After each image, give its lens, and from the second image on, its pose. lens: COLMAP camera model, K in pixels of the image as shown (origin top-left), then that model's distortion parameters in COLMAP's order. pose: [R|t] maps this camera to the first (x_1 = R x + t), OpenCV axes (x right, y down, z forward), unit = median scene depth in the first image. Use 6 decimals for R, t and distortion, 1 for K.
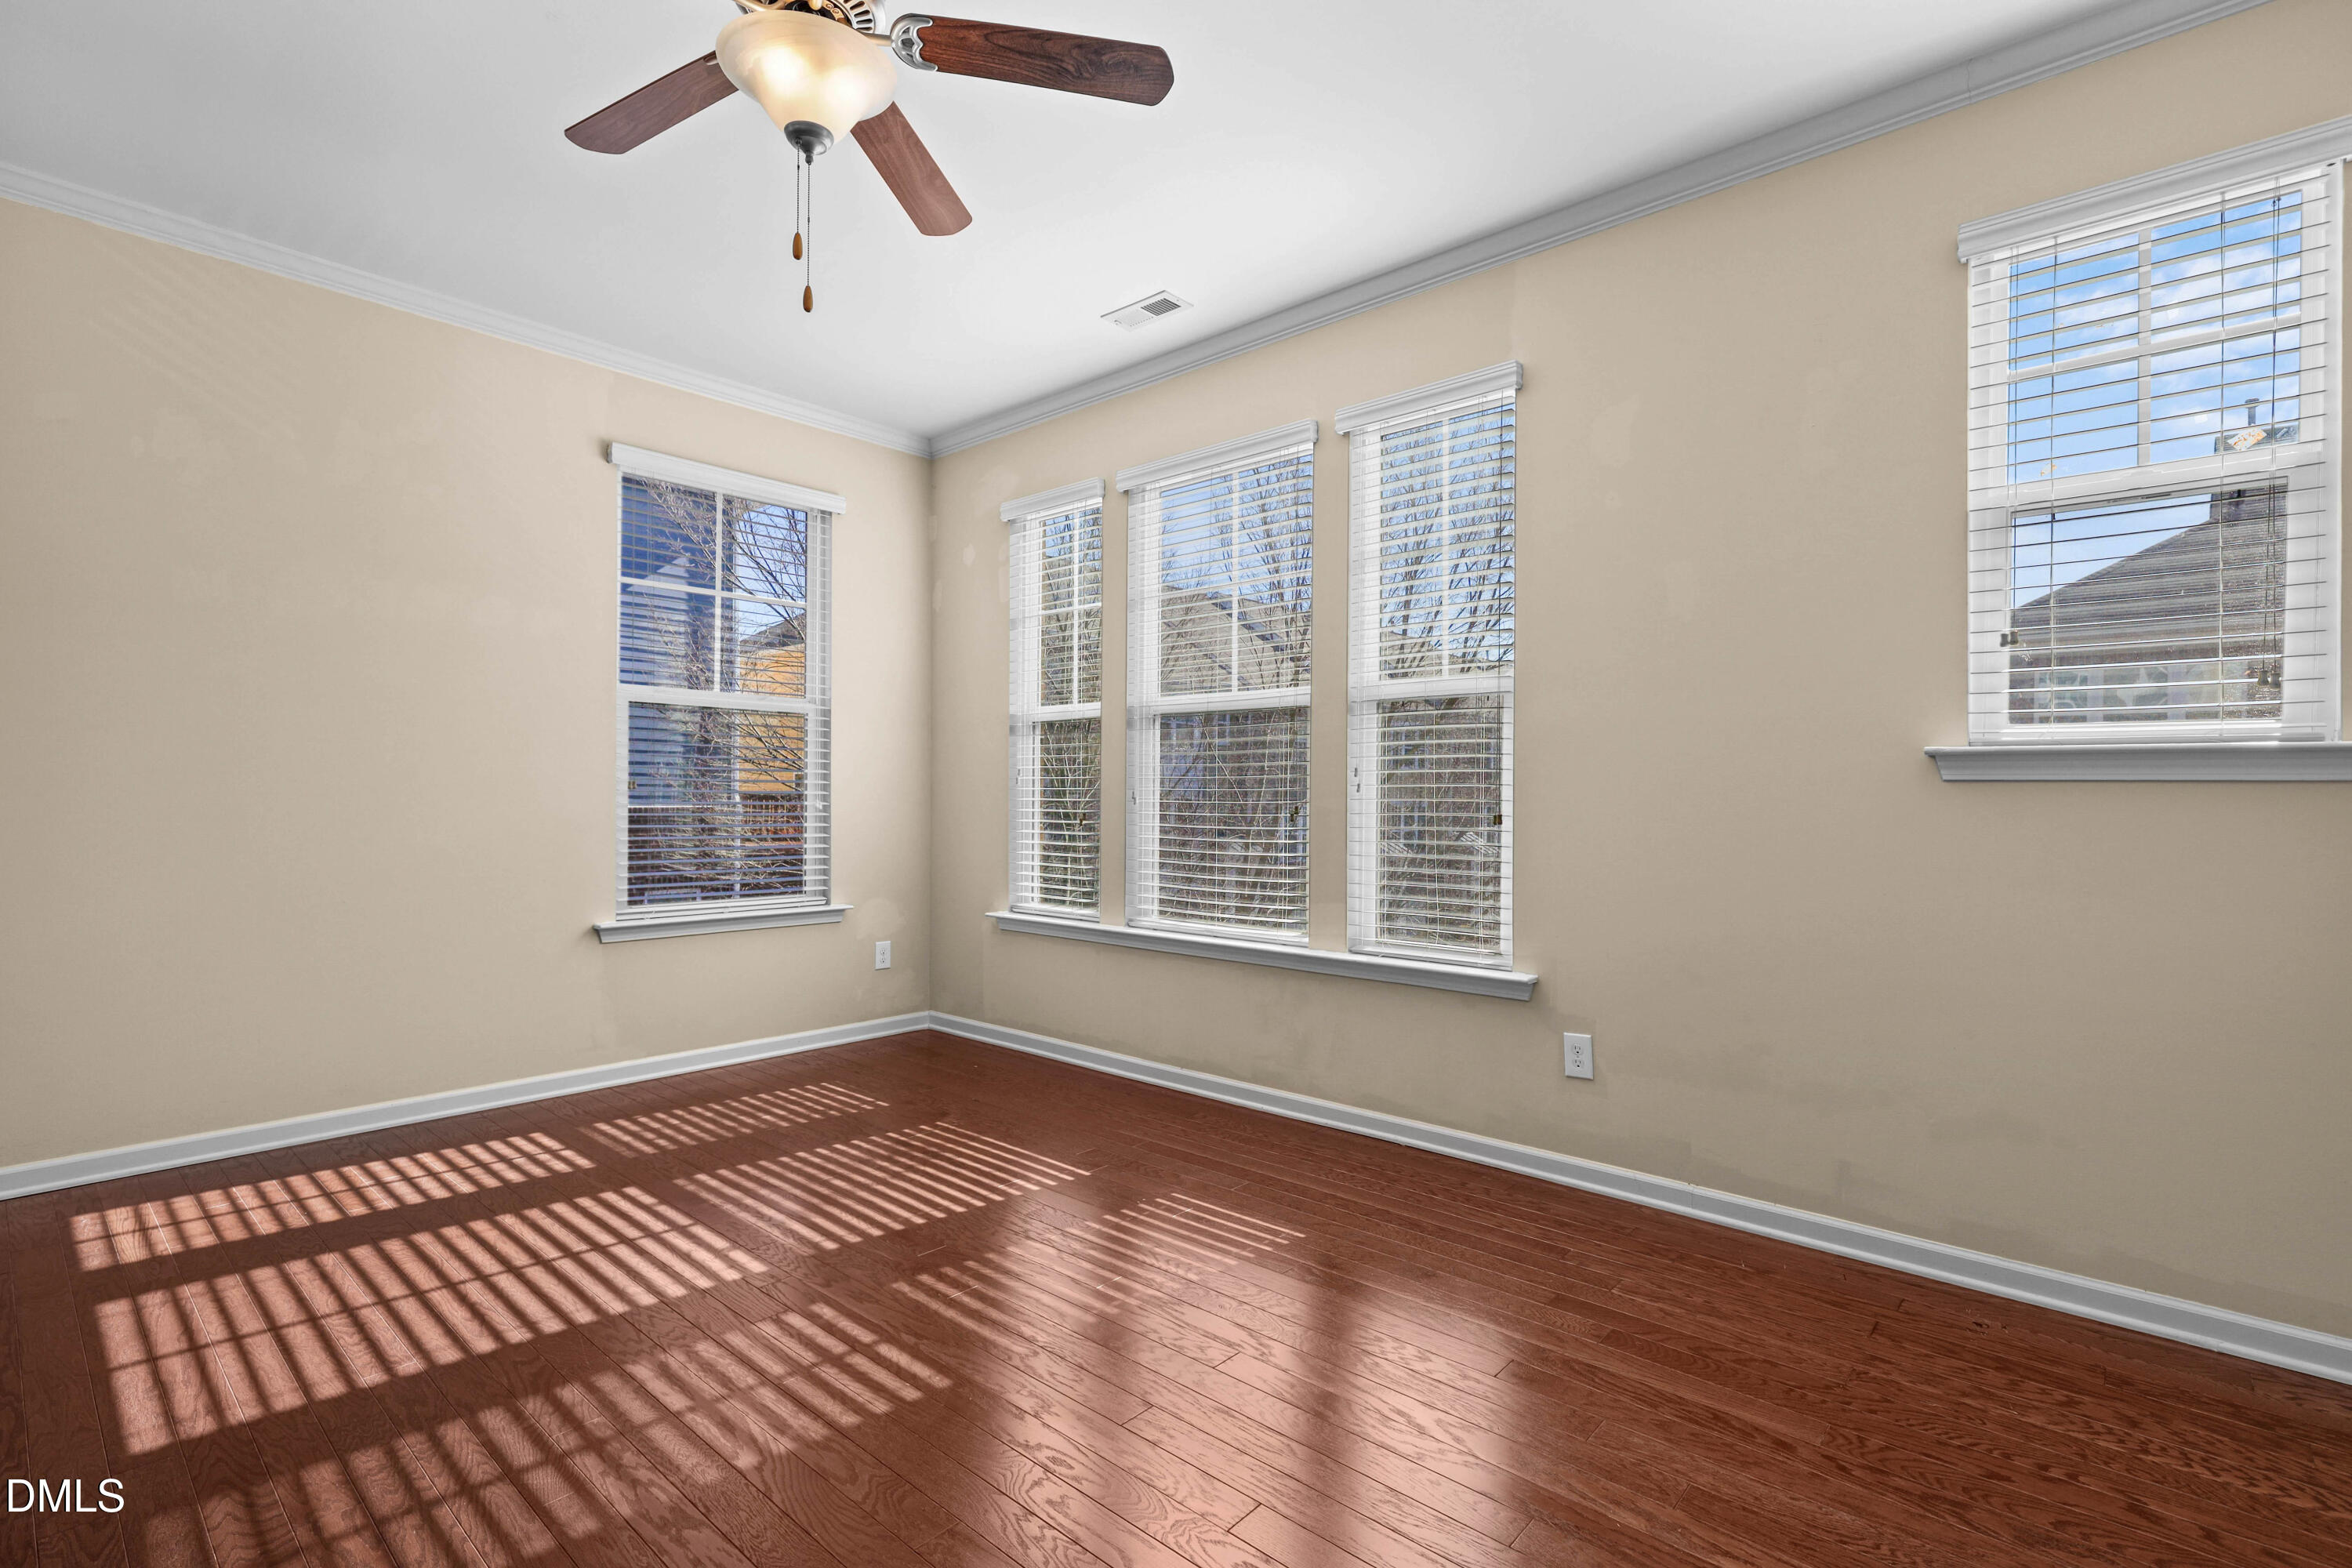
lens RADIAL K [[1065.9, 0, 1168.5], [0, 1065.9, 800.6], [0, 0, 1]] dist [0.001306, -0.000461]
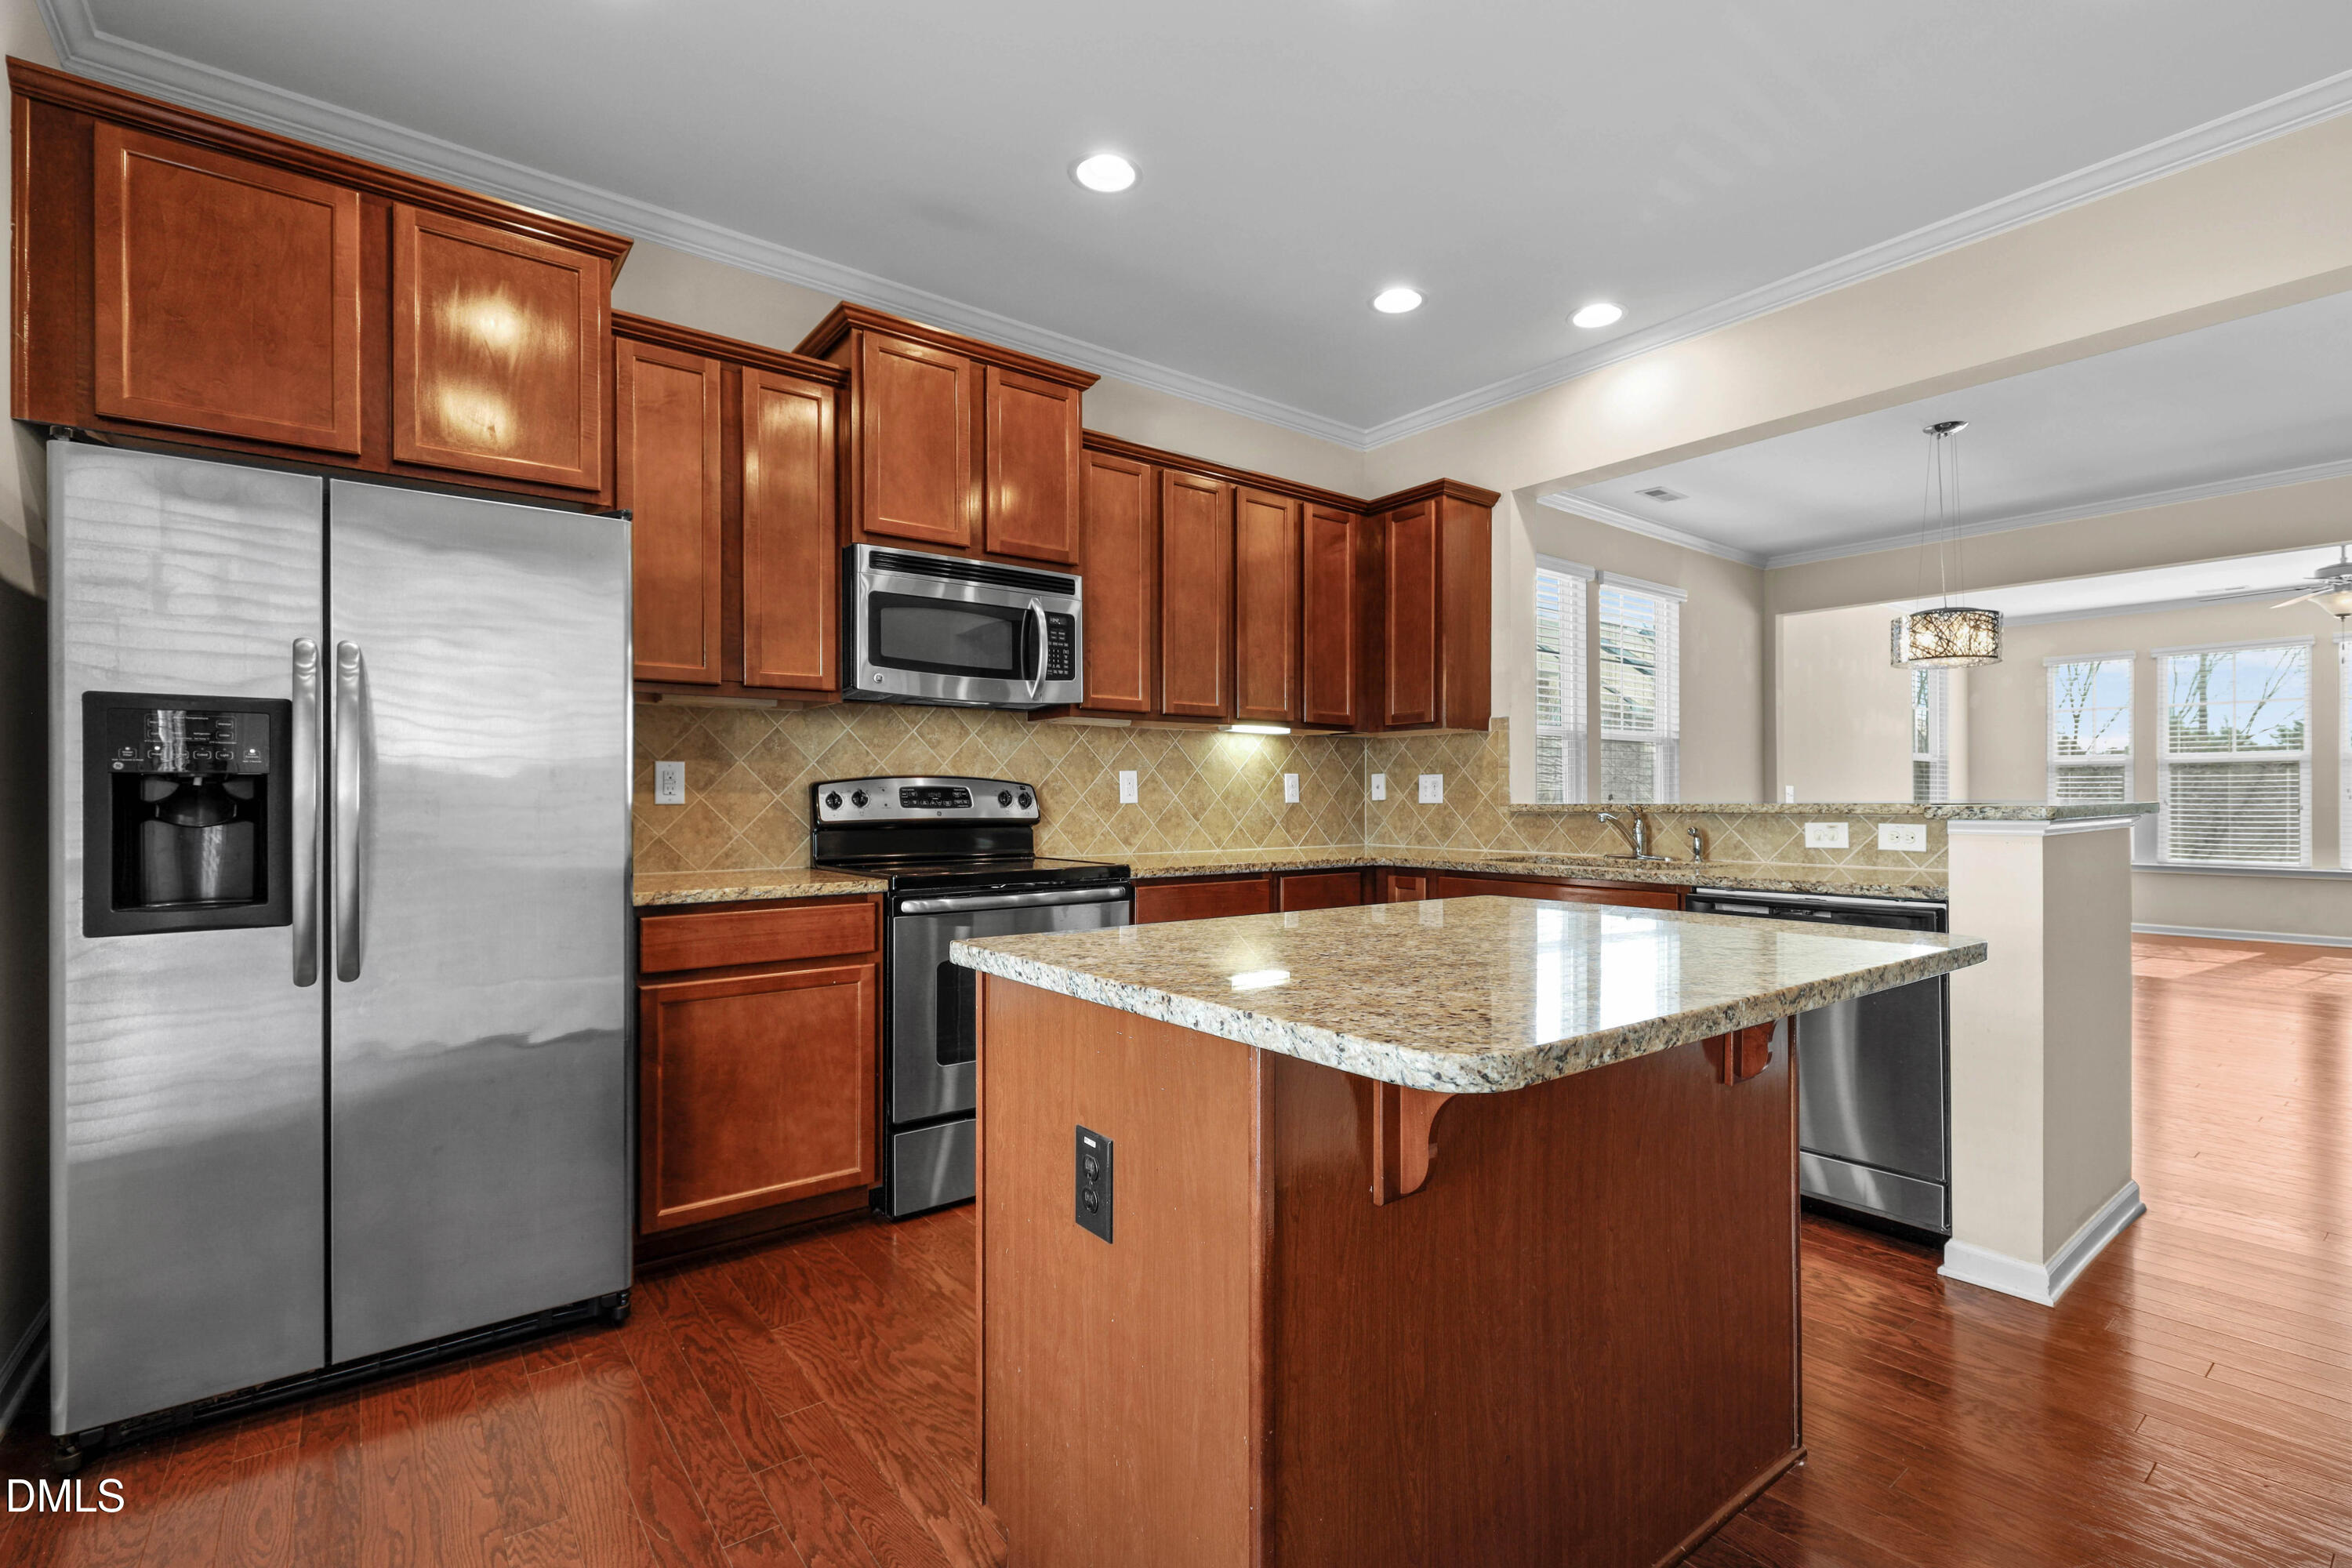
lens RADIAL K [[1065.9, 0, 1169.1], [0, 1065.9, 797.3], [0, 0, 1]] dist [0.001306, -0.000461]
pose [[0.980199, -0.003193, -0.197989, -1.833106], [0.001562, 0.999964, -0.008395, 0.000907], [0.198009, 0.007919, 0.980168, -1.724525]]
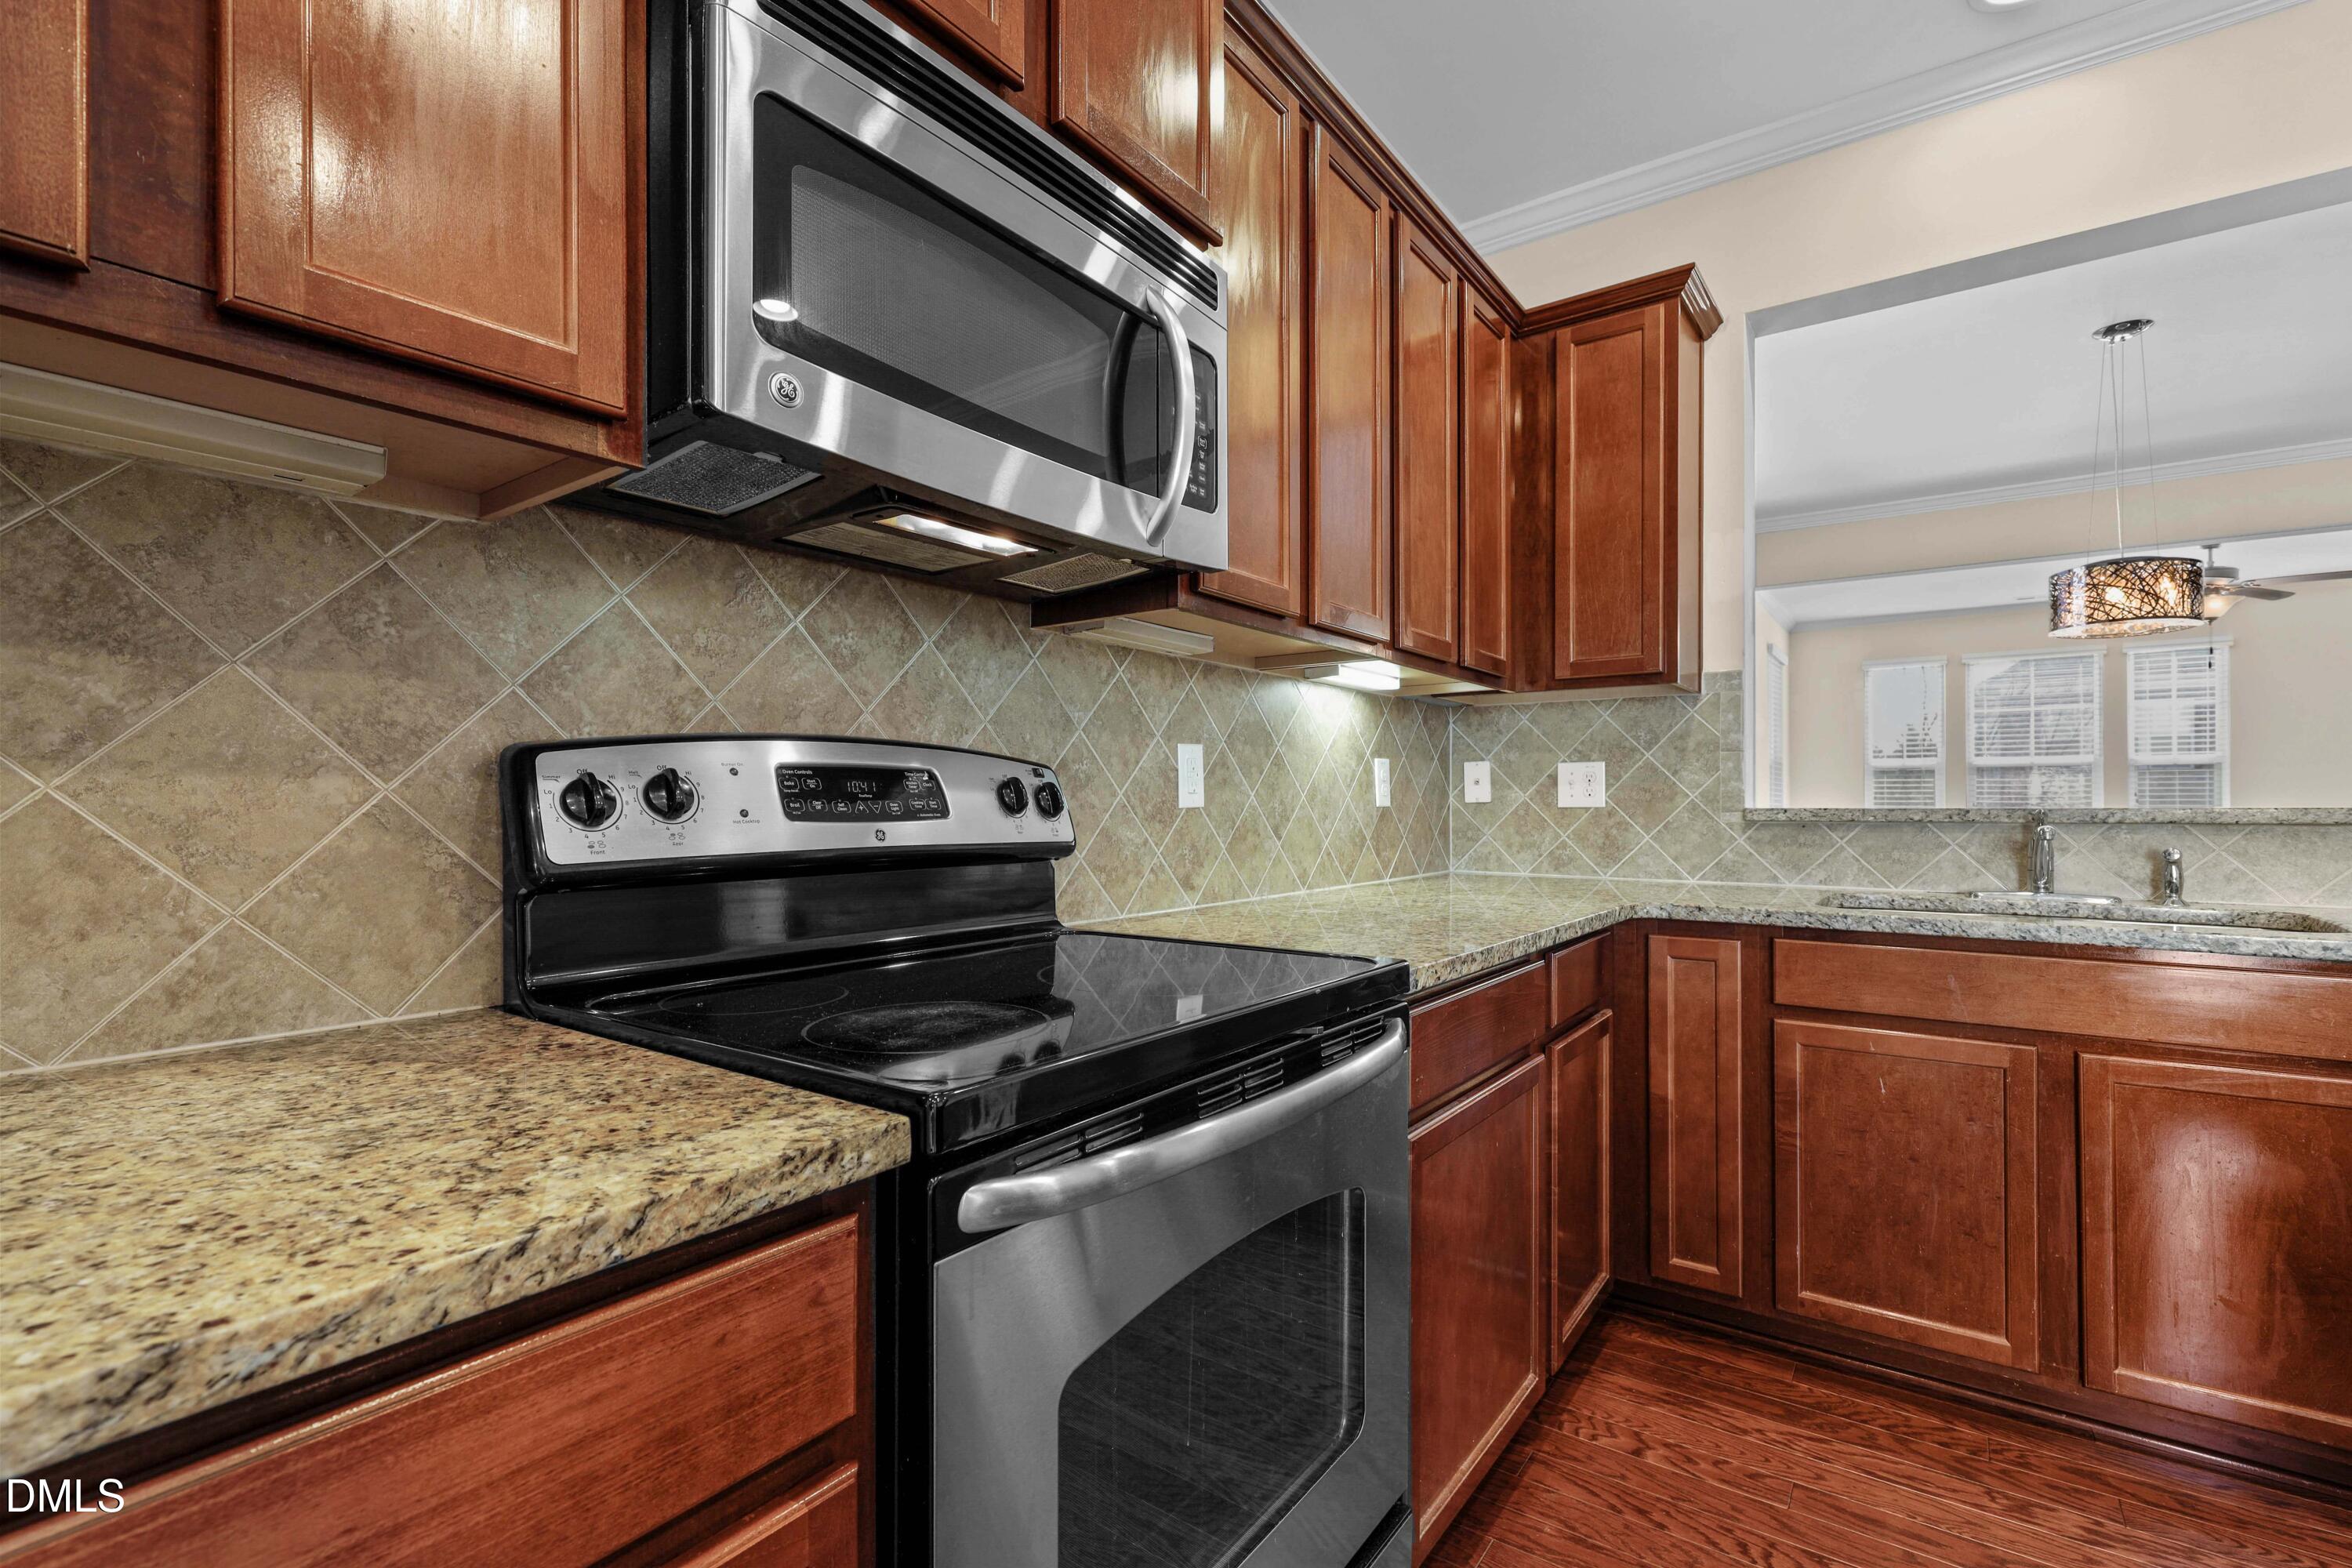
lens RADIAL K [[1065.9, 0, 1174.9], [0, 1065.9, 802.5], [0, 0, 1]] dist [0.001306, -0.000461]
pose [[0.995780, -0.001931, 0.091747, -2.173493], [0.002450, 0.999982, -0.005536, -0.002160], [-0.091735, 0.005737, 0.995767, -1.175260]]
